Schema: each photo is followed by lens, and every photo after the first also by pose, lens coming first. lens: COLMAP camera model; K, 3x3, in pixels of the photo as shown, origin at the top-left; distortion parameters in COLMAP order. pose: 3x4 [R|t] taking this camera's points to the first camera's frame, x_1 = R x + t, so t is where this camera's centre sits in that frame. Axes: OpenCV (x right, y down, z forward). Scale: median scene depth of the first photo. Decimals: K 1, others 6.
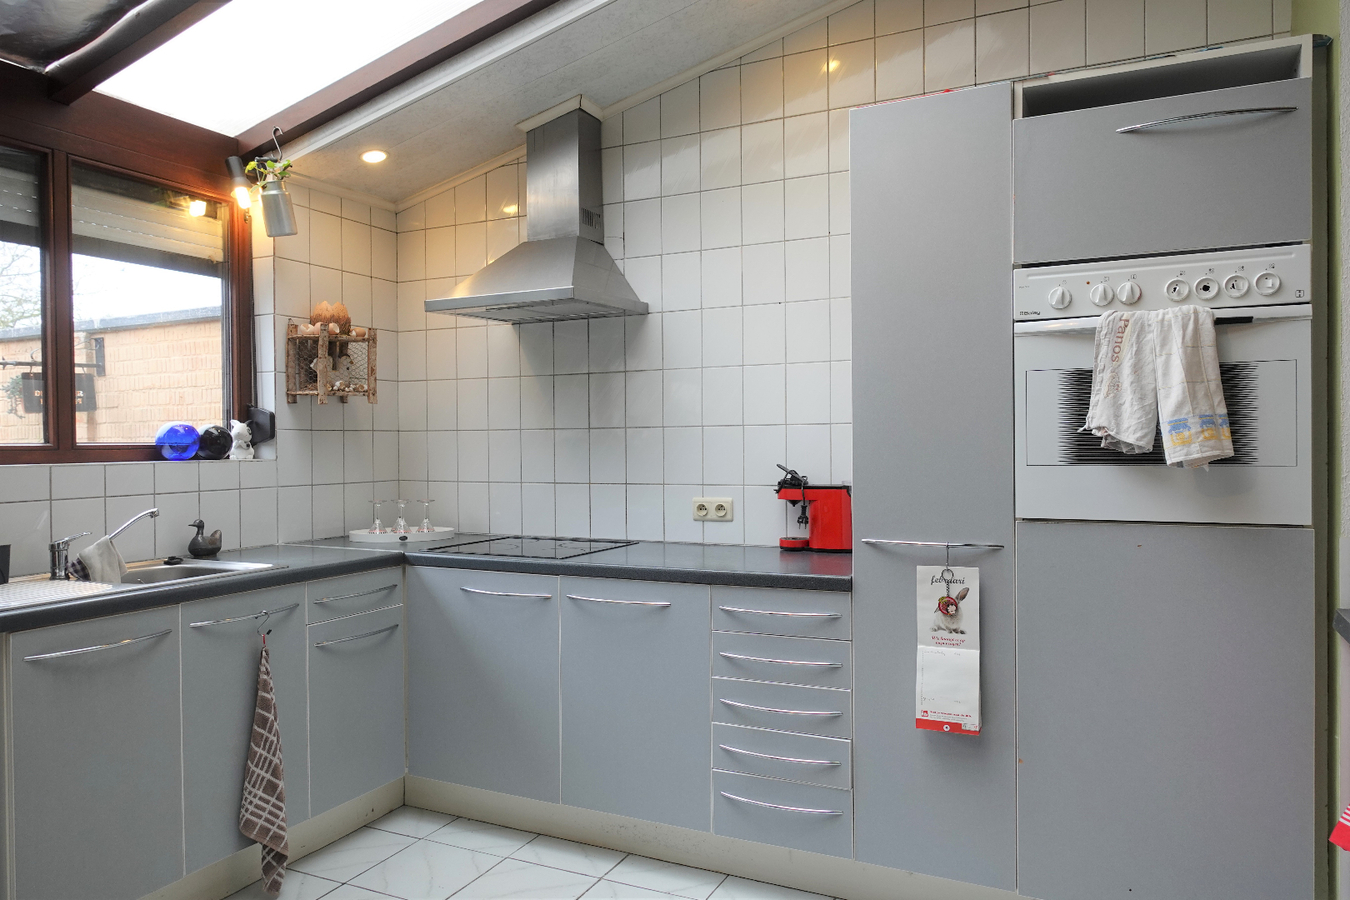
lens RADIAL K [[929.4, 0, 677.9], [0, 929.4, 453.5], [0, 0, 1]] dist [0.002979, -0.003828]
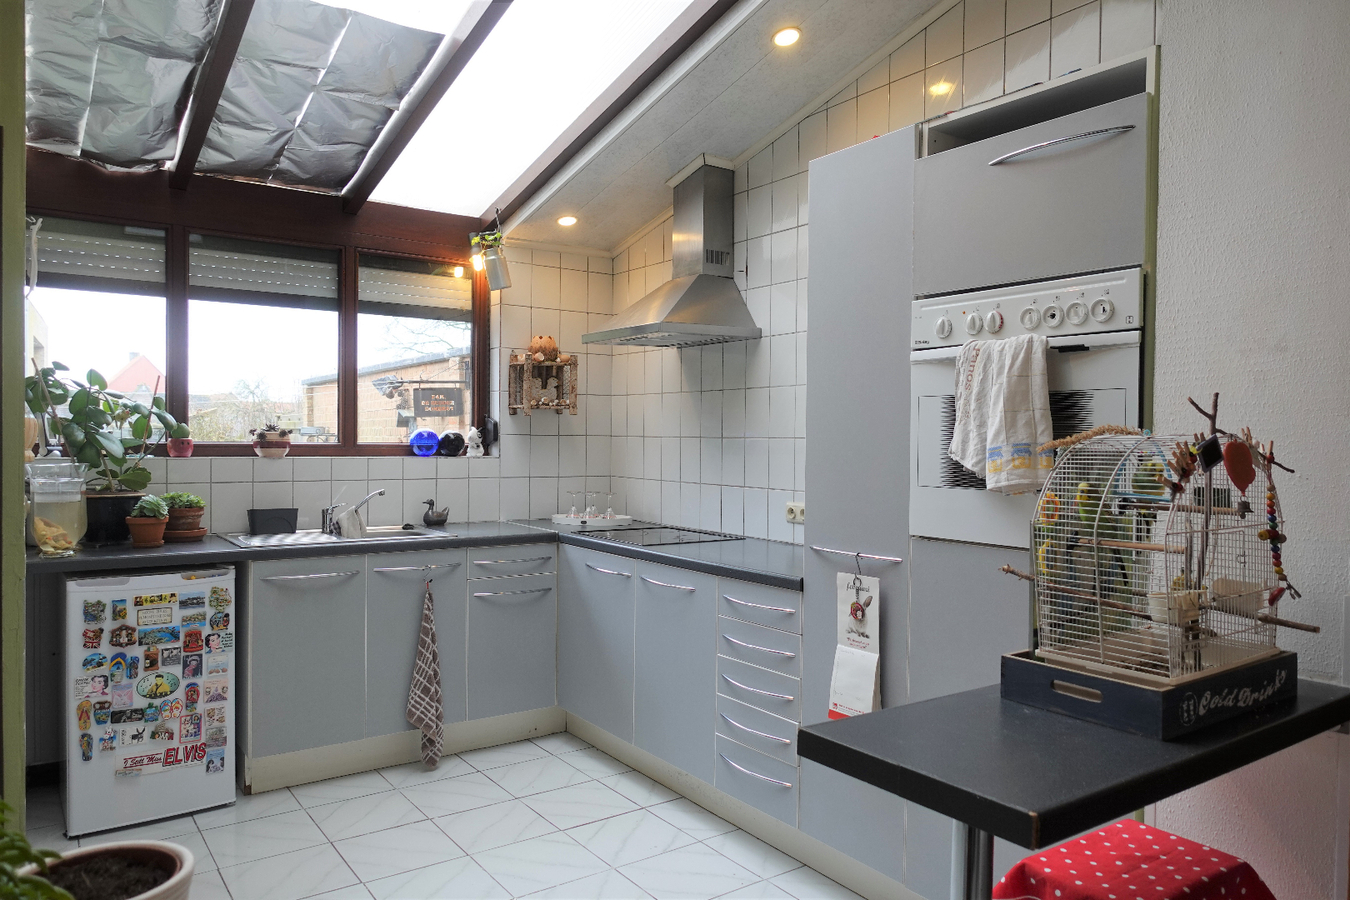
lens RADIAL K [[929.4, 0, 679.7], [0, 929.4, 456.9], [0, 0, 1]] dist [0.002979, -0.003828]
pose [[0.876467, 0.028399, -0.480623, 0.521091], [-0.024659, 0.999597, 0.014096, -0.022820], [0.480829, -0.000503, 0.876814, -0.048728]]
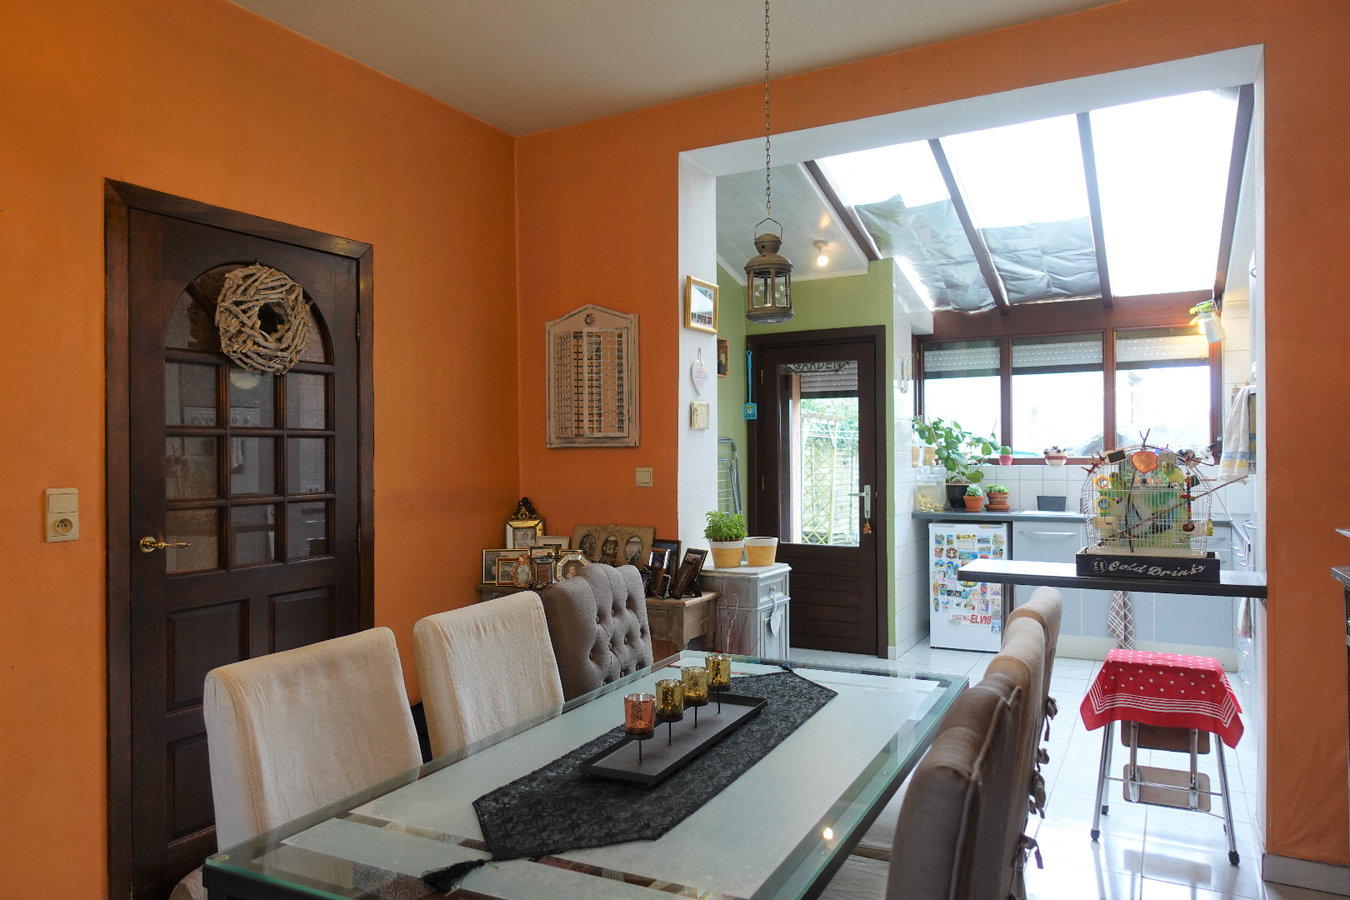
lens RADIAL K [[929.4, 0, 676.9], [0, 929.4, 453.7], [0, 0, 1]] dist [0.002979, -0.003828]
pose [[-0.038965, 0.009786, -0.999193, 1.667992], [-0.002389, 0.999948, 0.009887, -0.037383], [0.999238, 0.002772, -0.038940, 0.029406]]
